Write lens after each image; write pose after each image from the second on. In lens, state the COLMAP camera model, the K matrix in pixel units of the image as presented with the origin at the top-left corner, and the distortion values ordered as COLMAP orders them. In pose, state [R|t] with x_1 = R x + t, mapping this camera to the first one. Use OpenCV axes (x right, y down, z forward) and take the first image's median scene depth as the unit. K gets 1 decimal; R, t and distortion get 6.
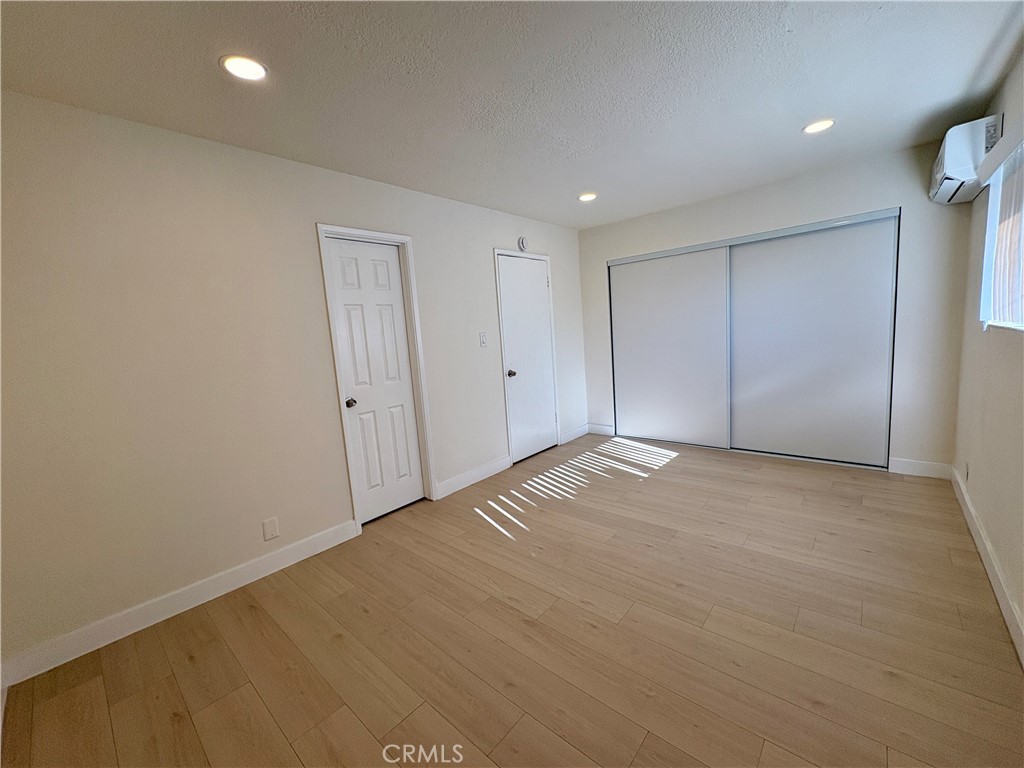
lens RADIAL K [[408.7, 0, 512.0], [0, 408.7, 384.0], [0, 0, 1]] dist [-0.006676, 0.000152]
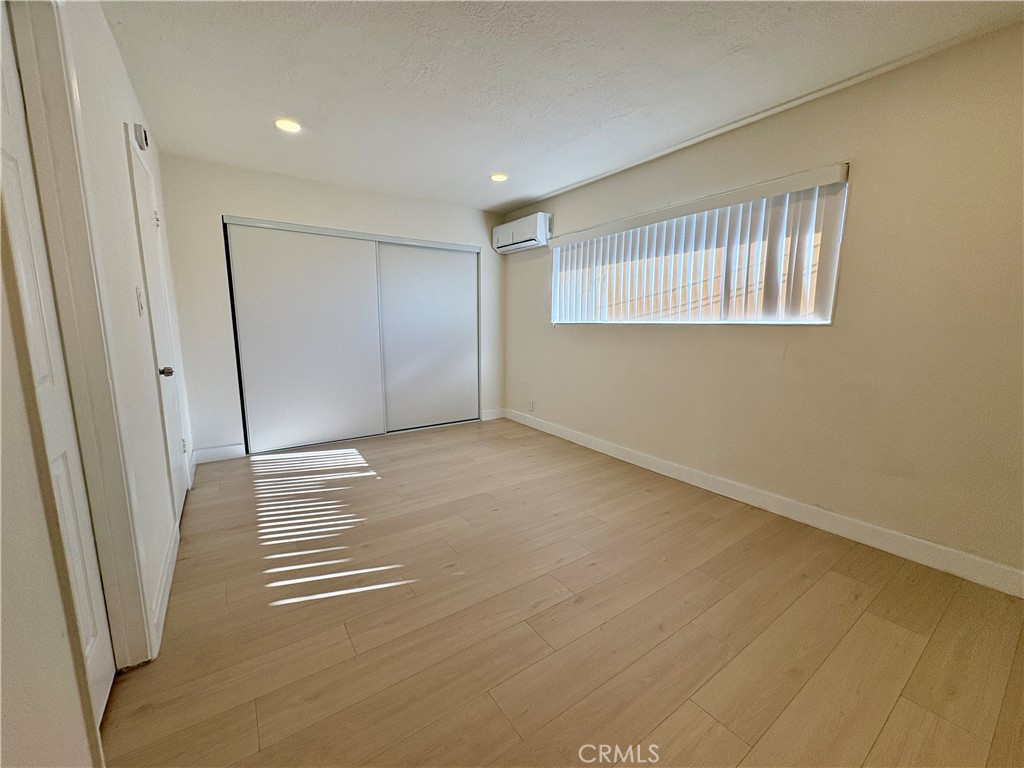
lens RADIAL K [[408.5, 0, 511.4], [0, 408.5, 384.7], [0, 0, 1]] dist [0.001962, 0.000446]
pose [[0.234446, -0.077831, 0.969008, -0.465499], [0.100817, 0.993362, 0.055395, 0.008463], [-0.966887, 0.084705, 0.240737, 0.464079]]
